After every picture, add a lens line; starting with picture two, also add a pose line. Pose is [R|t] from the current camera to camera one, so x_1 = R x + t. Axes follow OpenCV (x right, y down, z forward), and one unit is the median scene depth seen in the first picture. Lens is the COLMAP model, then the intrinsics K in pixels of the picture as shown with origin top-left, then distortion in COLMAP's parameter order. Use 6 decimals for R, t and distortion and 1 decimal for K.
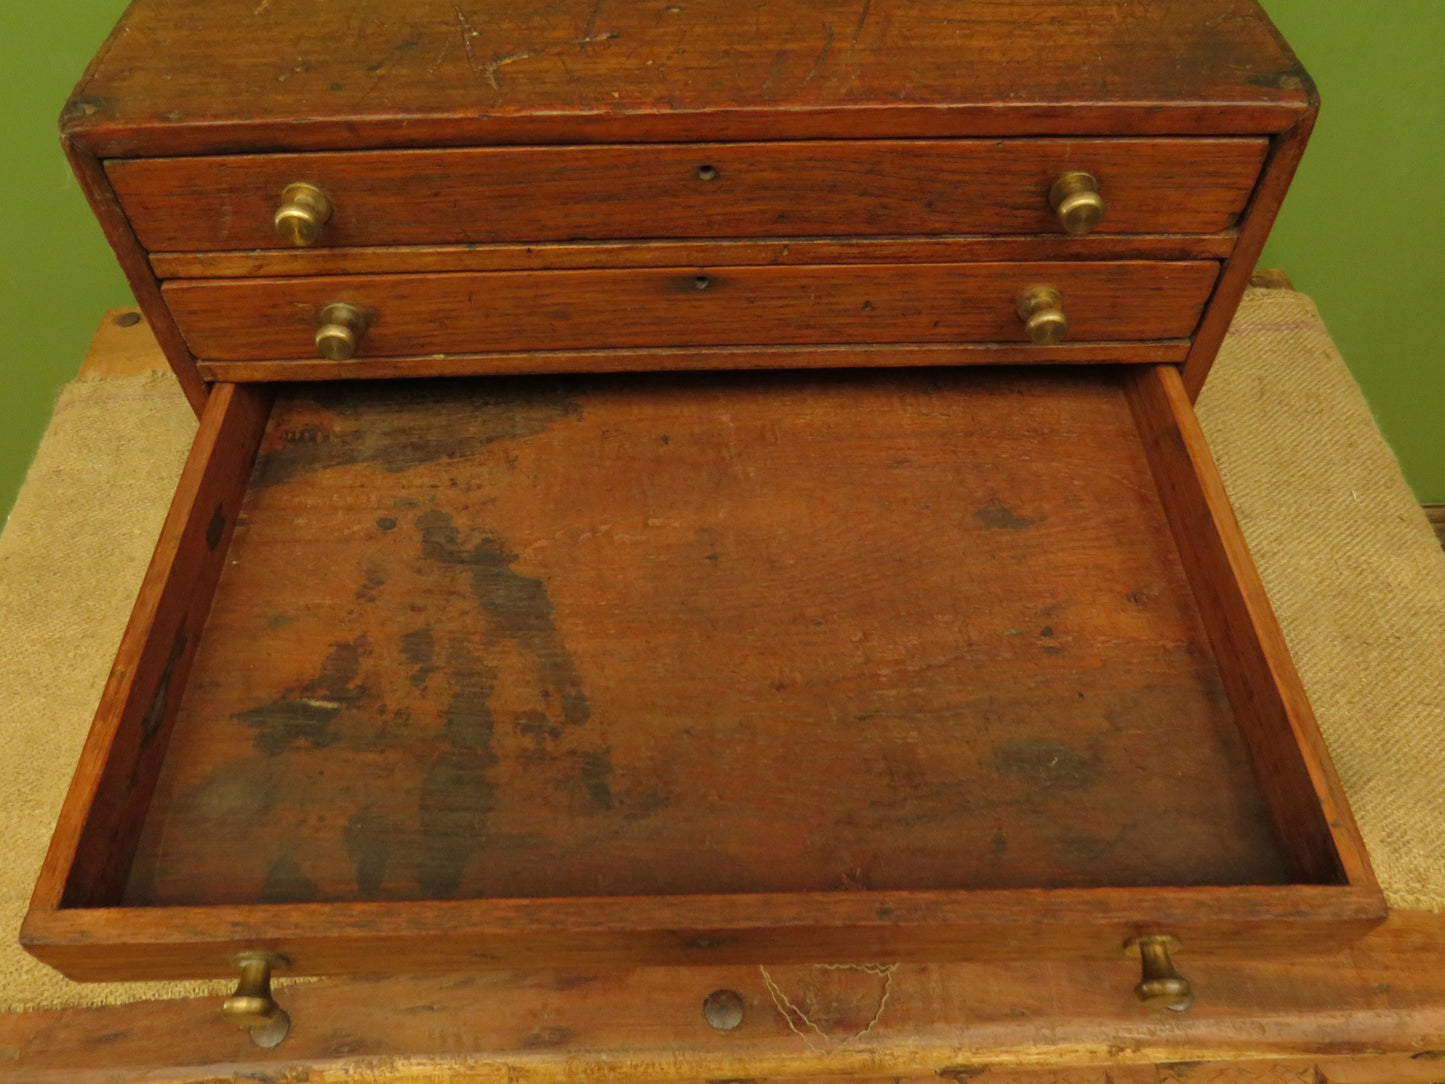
lens RADIAL K [[1135.4, 0, 715.0], [0, 1135.4, 543.6], [0, 0, 1]] dist [-0.012545, 0.002751]
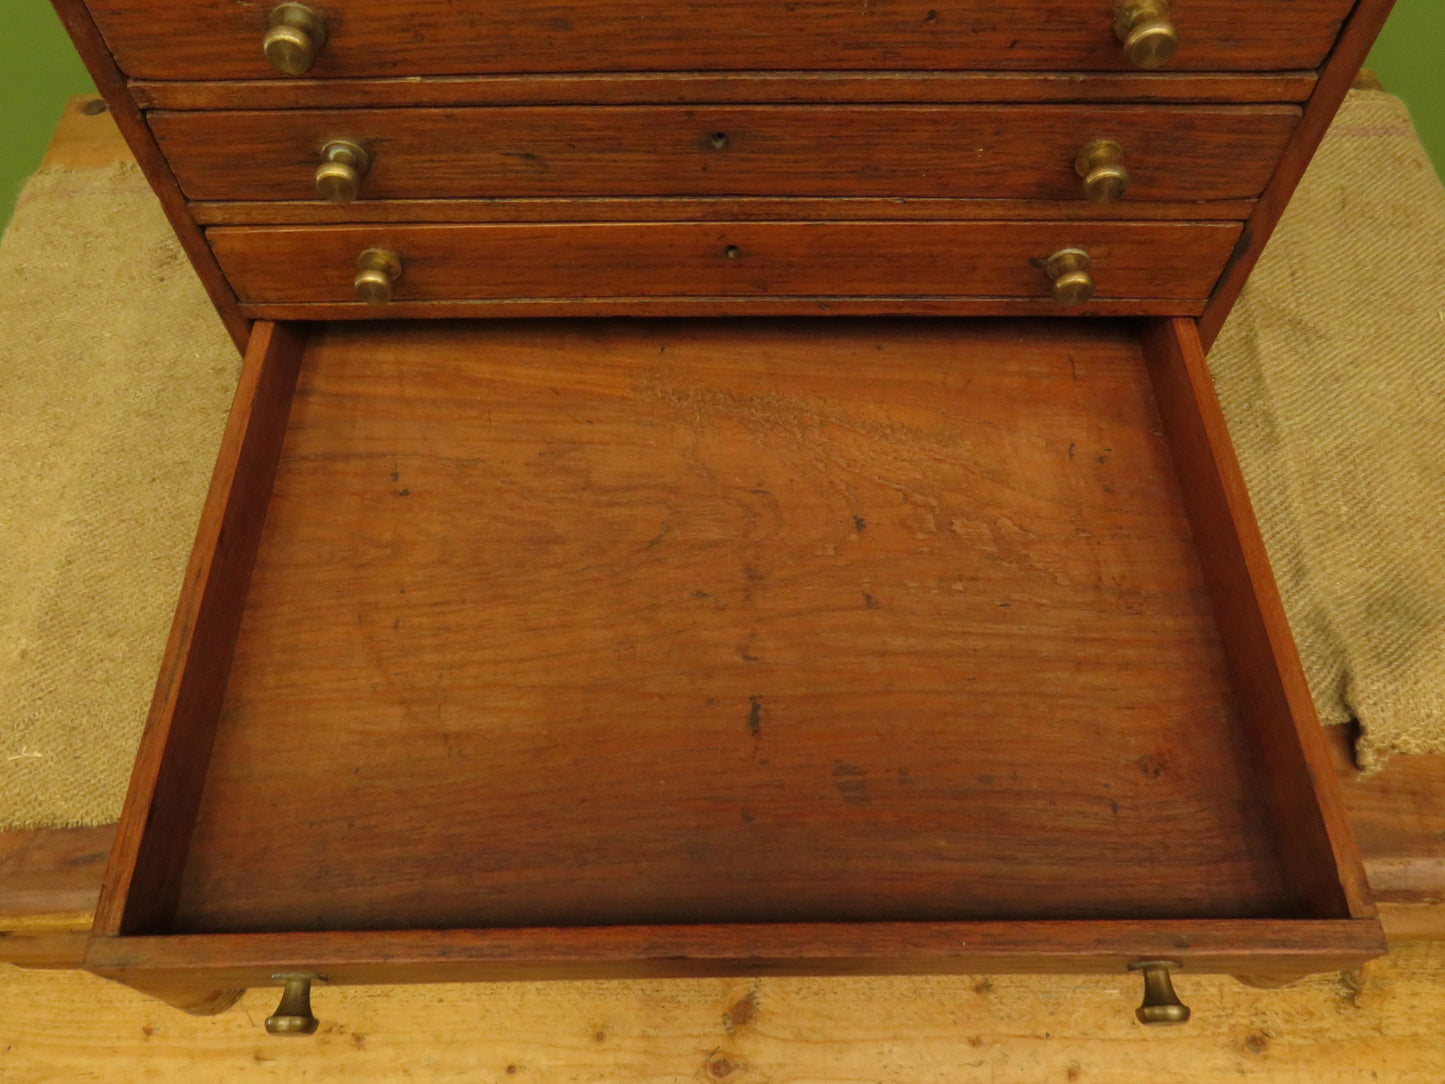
lens RADIAL K [[1135.4, 0, 720.4], [0, 1135.4, 543.0], [0, 0, 1]] dist [-0.012545, 0.002751]
pose [[0.999809, 0.018075, -0.007485, -0.005382], [-0.017048, 0.992644, 0.119862, 0.073811], [0.009597, -0.119712, 0.992762, 0.137474]]
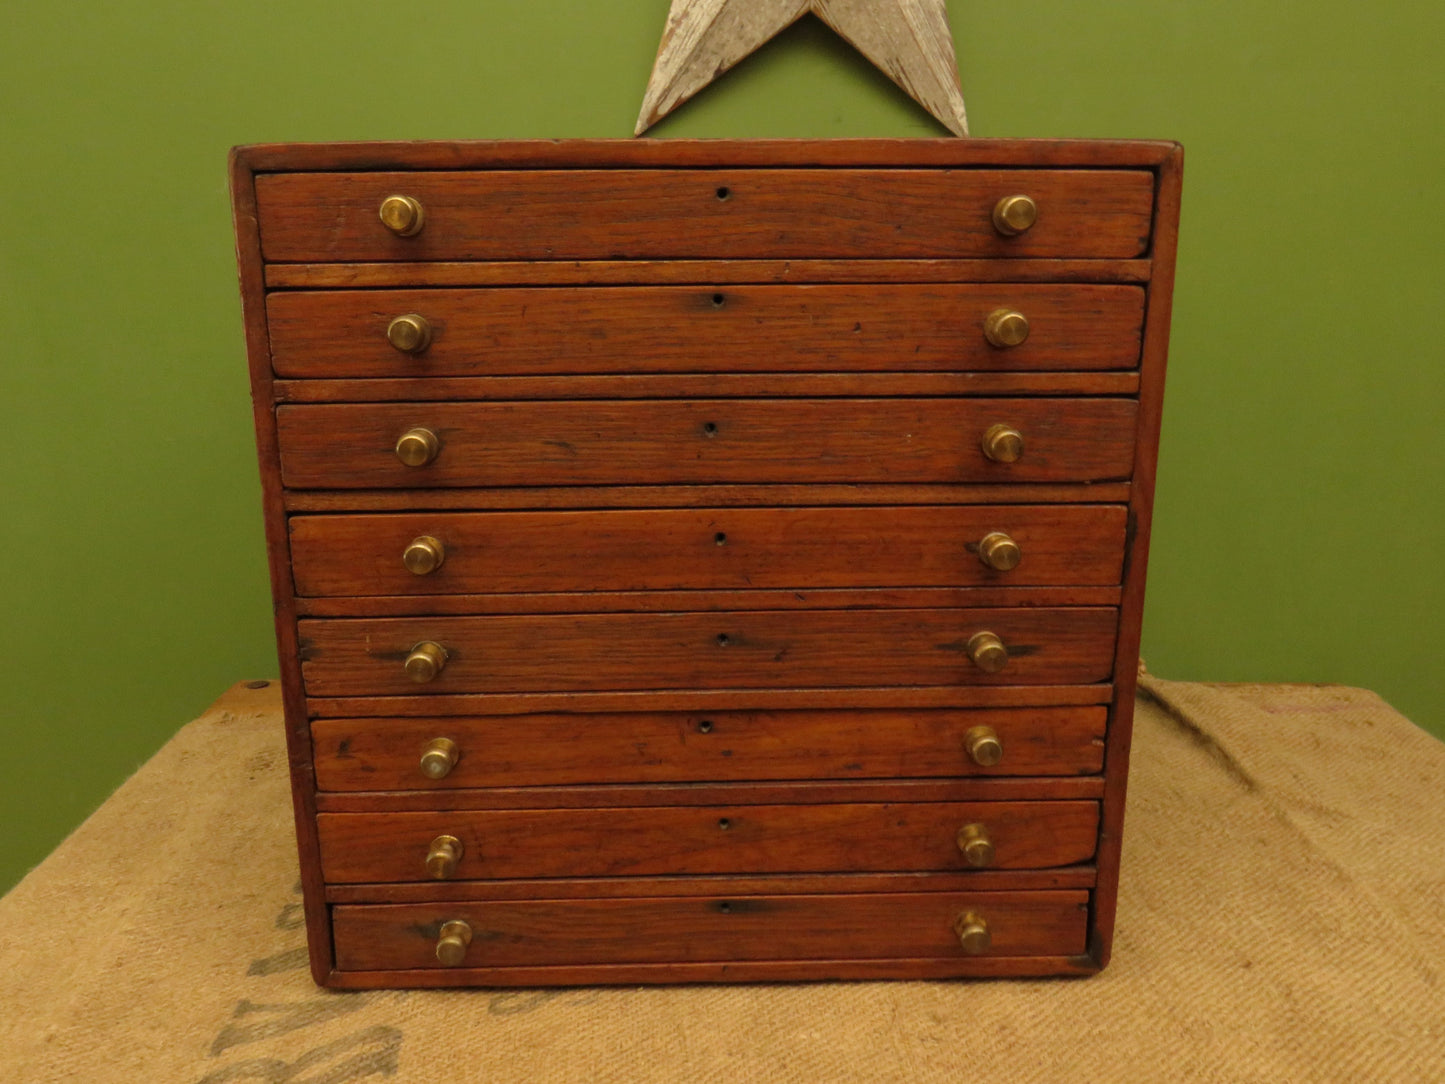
lens RADIAL K [[1135.4, 0, 728.7], [0, 1135.4, 542.1], [0, 0, 1]] dist [-0.012545, 0.002751]
pose [[0.999863, 0.005790, 0.015501, -0.017774], [0.004718, 0.798160, -0.602427, 0.686844], [-0.015860, 0.602418, 0.798024, 0.190227]]
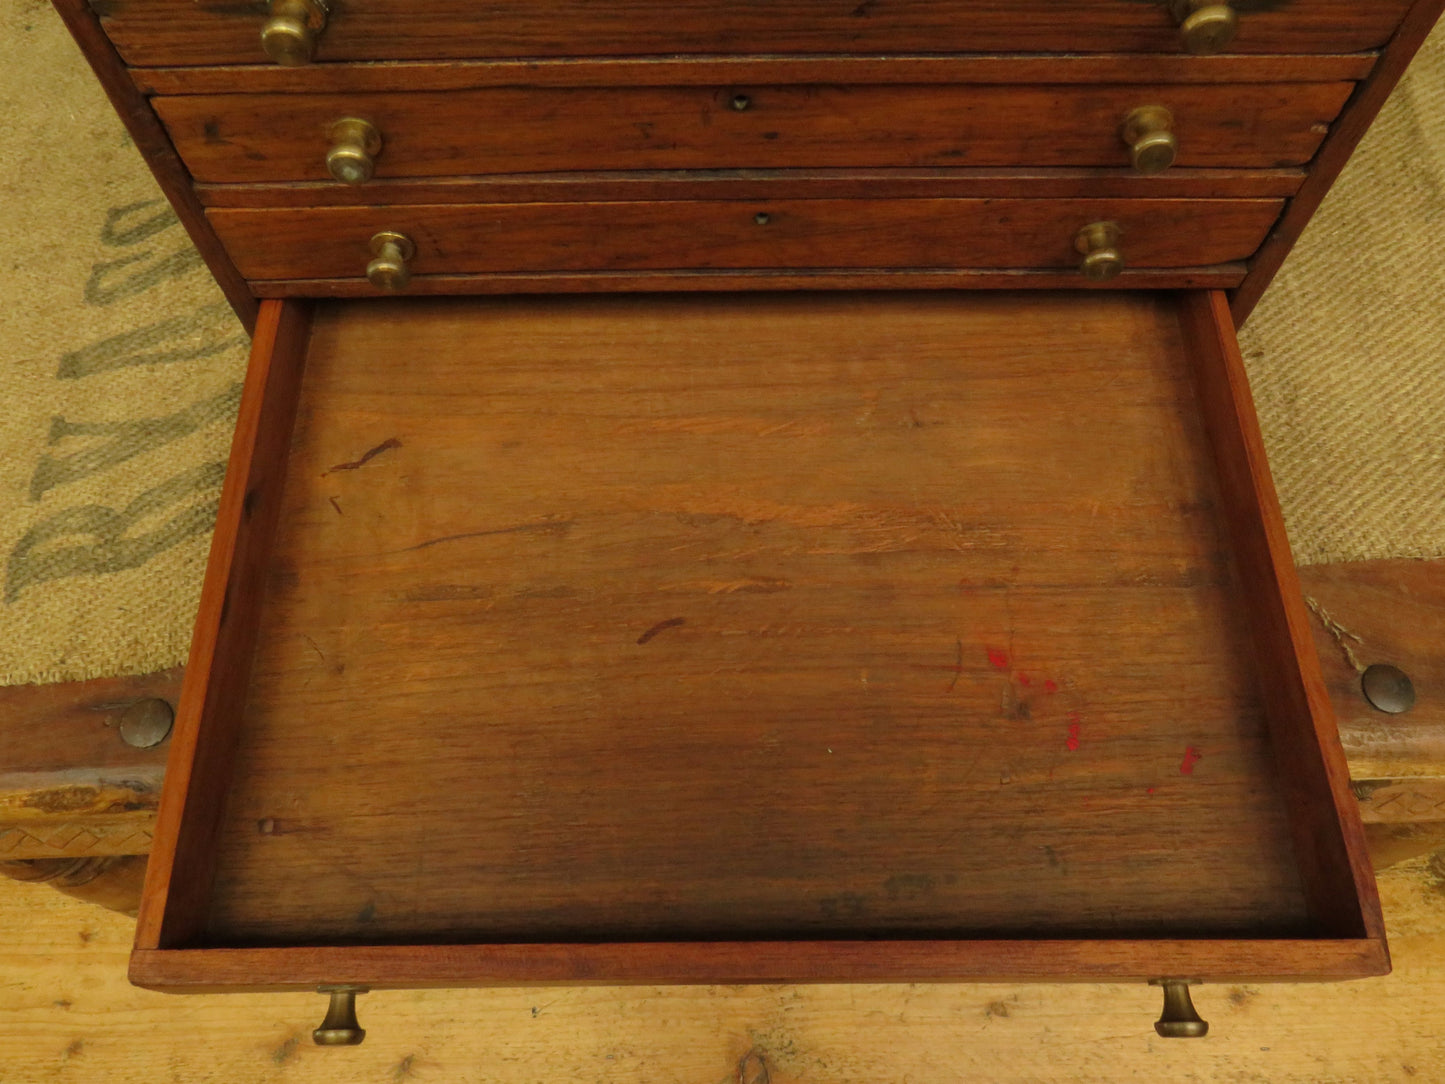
lens RADIAL K [[1135.4, 0, 719.2], [0, 1135.4, 552.3], [0, 0, 1]] dist [-0.012545, 0.002751]
pose [[0.999944, 0.010556, 0.000866, -0.035560], [-0.010498, 0.976941, 0.213251, 0.224649], [0.001405, -0.213249, 0.976997, 0.433935]]
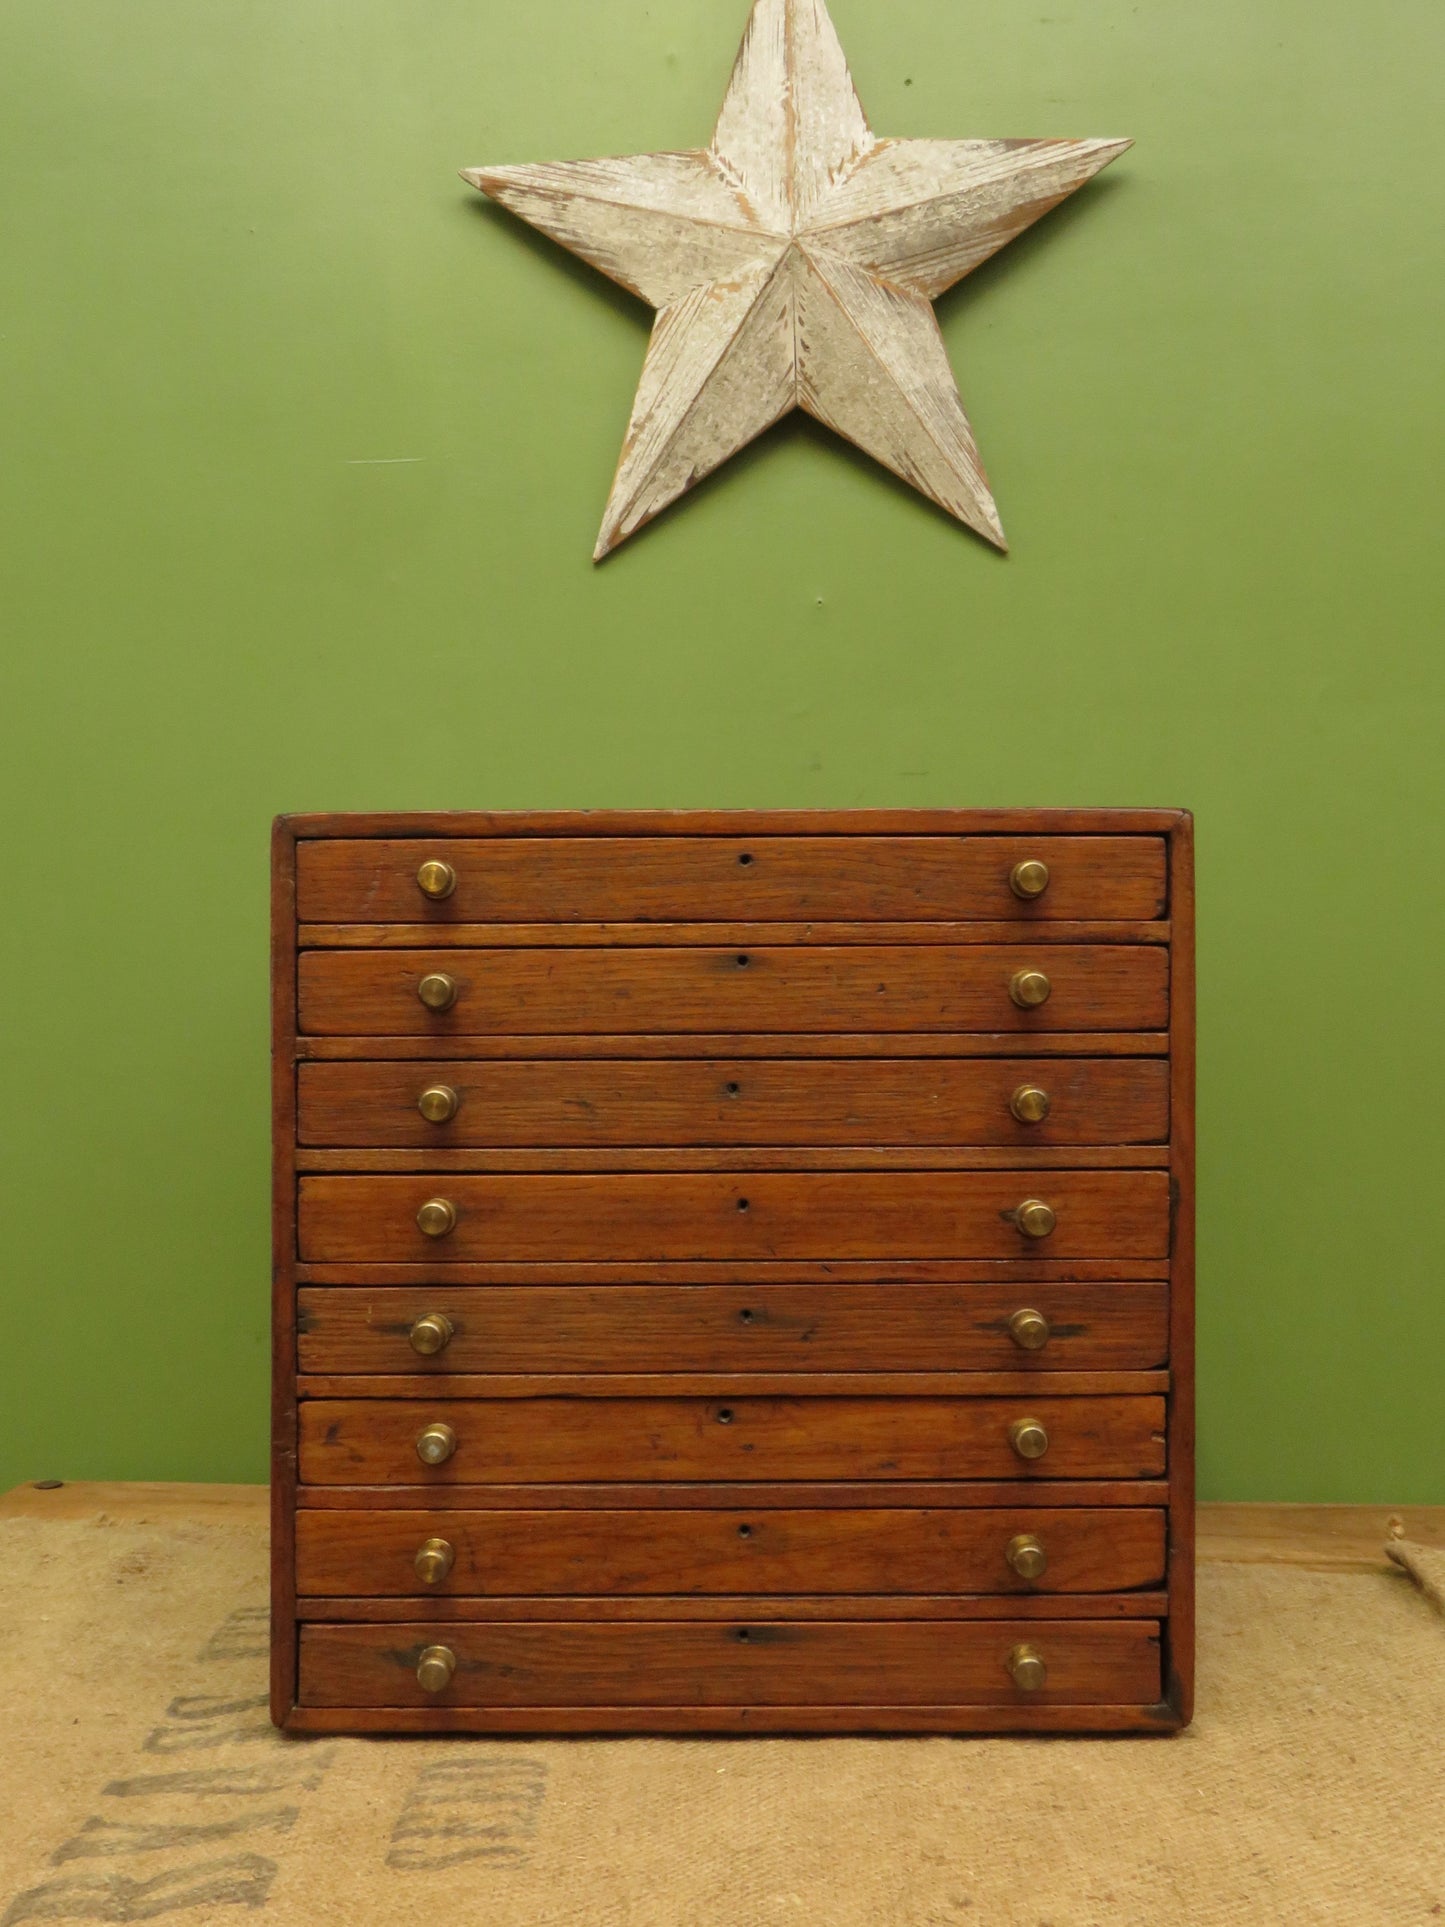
lens RADIAL K [[1514.2, 0, 723.4], [0, 1514.2, 961.3], [0, 0, 1]] dist [-0.012545, 0.002751]
pose [[0.999847, 0.011473, -0.013194, -0.009625], [-0.017470, 0.624470, -0.780854, 1.016137], [-0.000719, 0.780965, 0.624575, -0.011466]]
